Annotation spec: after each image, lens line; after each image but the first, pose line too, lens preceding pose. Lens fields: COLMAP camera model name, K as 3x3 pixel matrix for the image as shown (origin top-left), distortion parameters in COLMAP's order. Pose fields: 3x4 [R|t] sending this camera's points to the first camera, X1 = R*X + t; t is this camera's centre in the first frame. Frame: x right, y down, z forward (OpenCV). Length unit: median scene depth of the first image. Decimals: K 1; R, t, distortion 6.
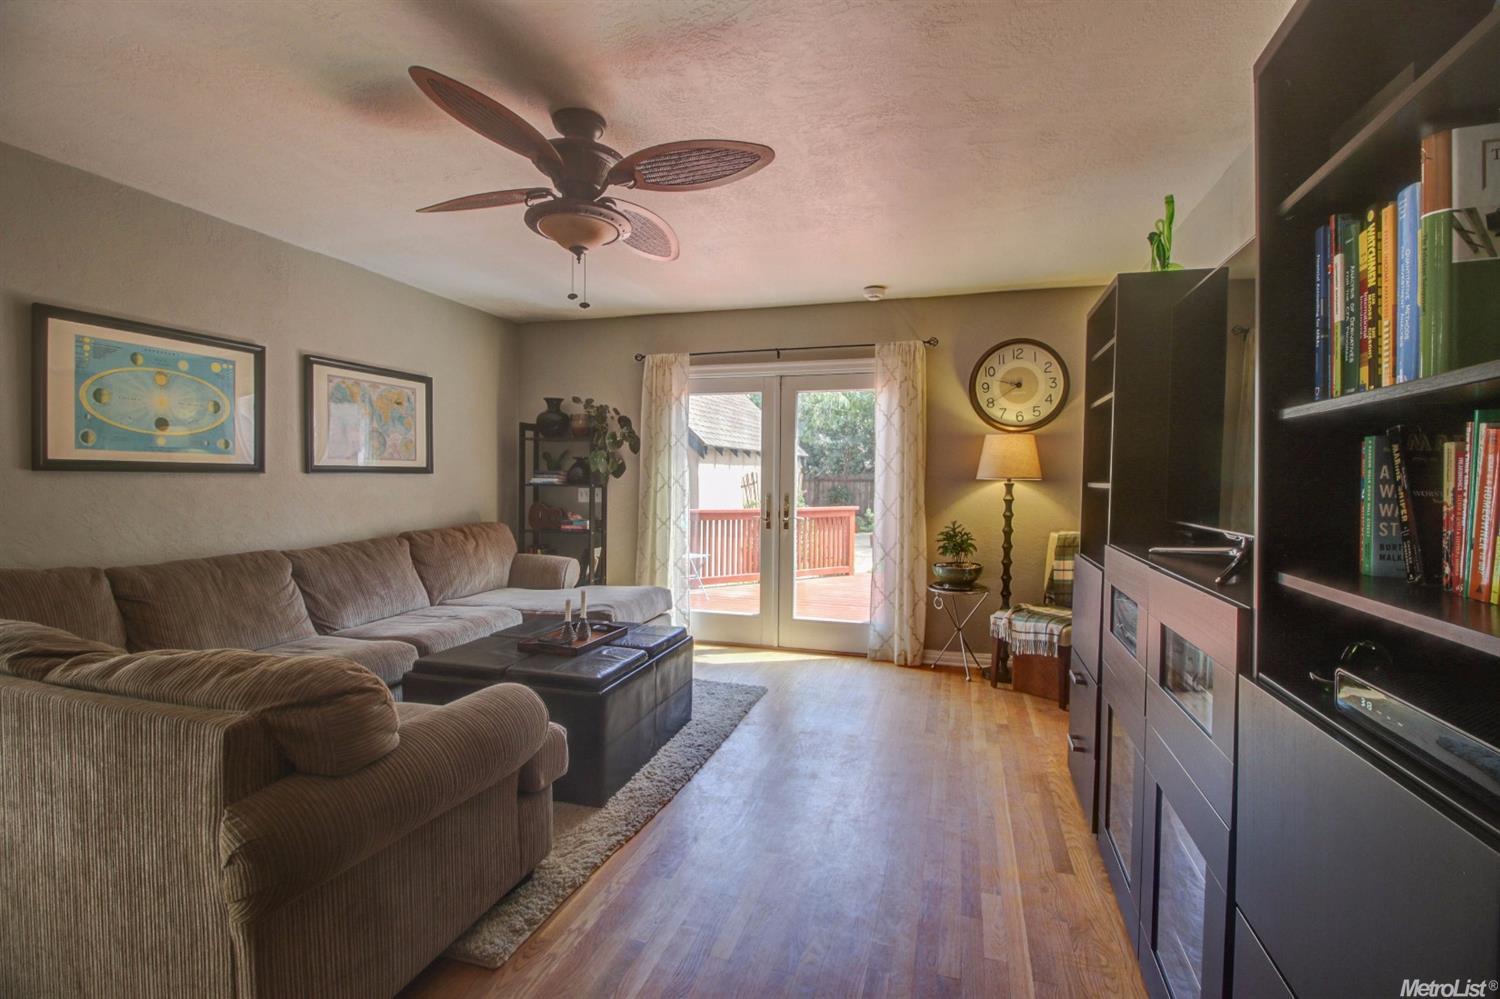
lens RADIAL K [[688.2, 0, 753.9], [0, 688.2, 499.2], [0, 0, 1]] dist [-0.009239, -0.009004]
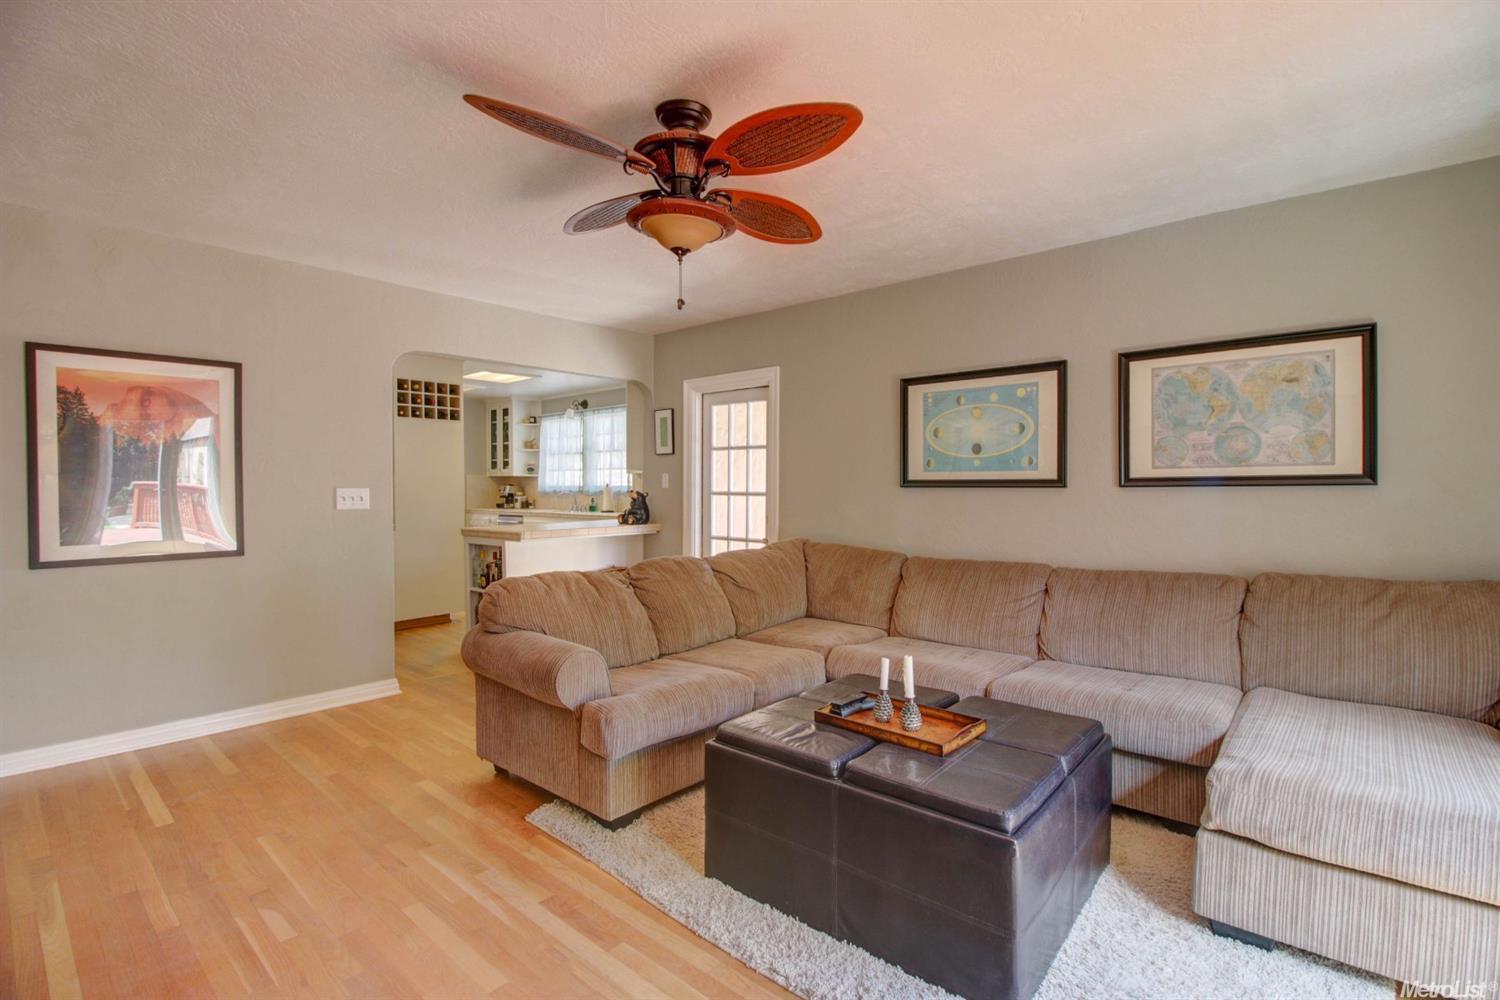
lens RADIAL K [[688.2, 0, 750.7], [0, 688.2, 500.3], [0, 0, 1]] dist [-0.009239, -0.009004]
pose [[-0.417429, 0.010228, -0.908652, 0.425398], [-0.026763, 0.999365, 0.023544, -0.034140], [0.908315, 0.034146, -0.416890, 1.115879]]
